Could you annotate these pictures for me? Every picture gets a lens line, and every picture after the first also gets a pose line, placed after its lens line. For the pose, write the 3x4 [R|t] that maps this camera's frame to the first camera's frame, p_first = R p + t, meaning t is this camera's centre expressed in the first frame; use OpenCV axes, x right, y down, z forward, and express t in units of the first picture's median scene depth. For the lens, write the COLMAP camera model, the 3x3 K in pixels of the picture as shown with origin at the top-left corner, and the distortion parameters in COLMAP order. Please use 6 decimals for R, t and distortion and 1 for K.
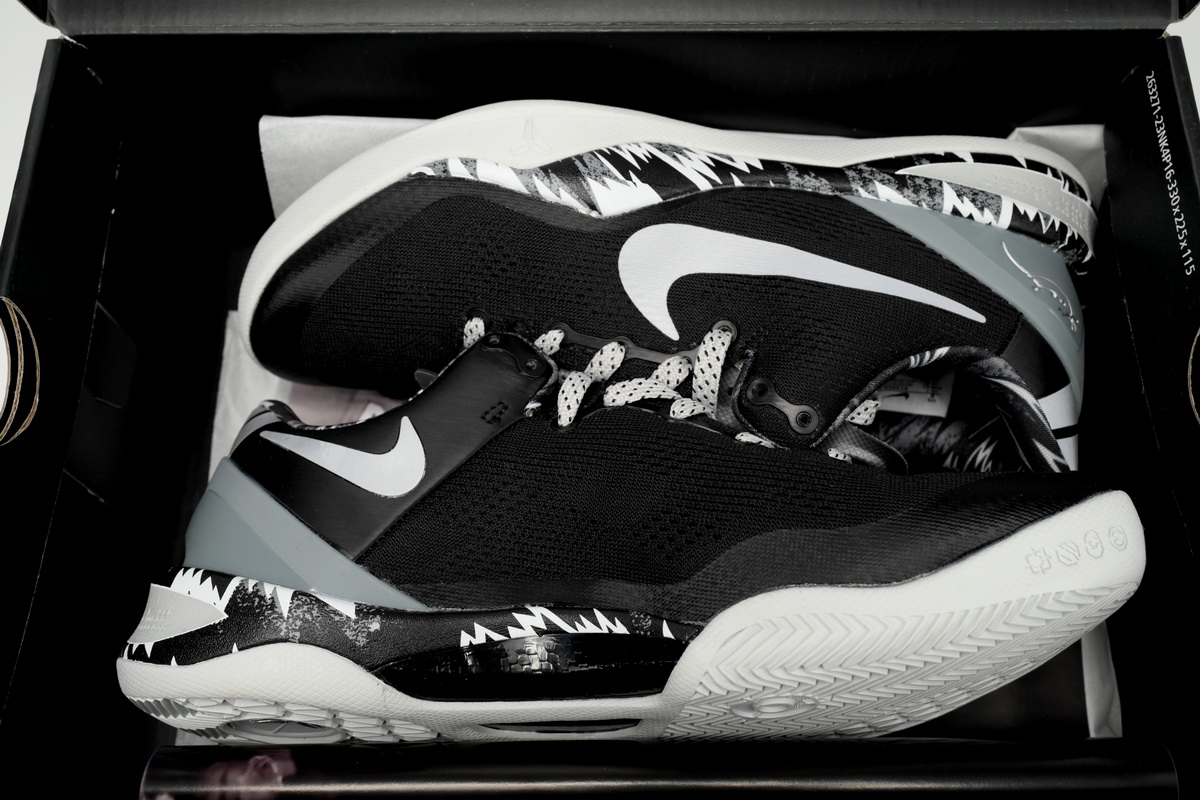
lens RADIAL K [[1142.7, 0, 600.0], [0, 1142.7, 400.0], [0, 0, 1]] dist [0.000396, 0.000366]
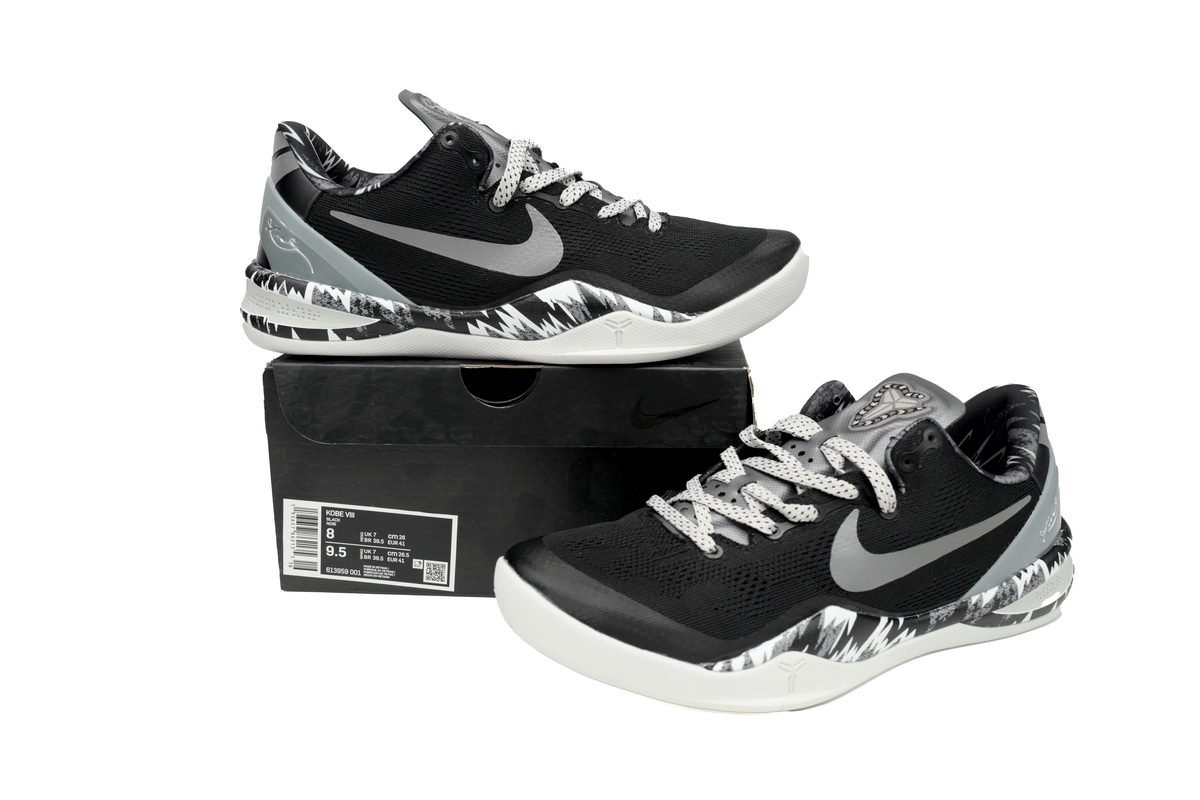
lens RADIAL K [[1028.6, 0, 600.0], [0, 1028.6, 400.0], [0, 0, 1]] dist [0.004223, -0.000911]
pose [[-0.999709, -0.006819, -0.023144, -0.003704], [0.001548, -0.975378, 0.220536, -0.618660], [-0.024078, 0.220436, 0.975104, -0.328902]]
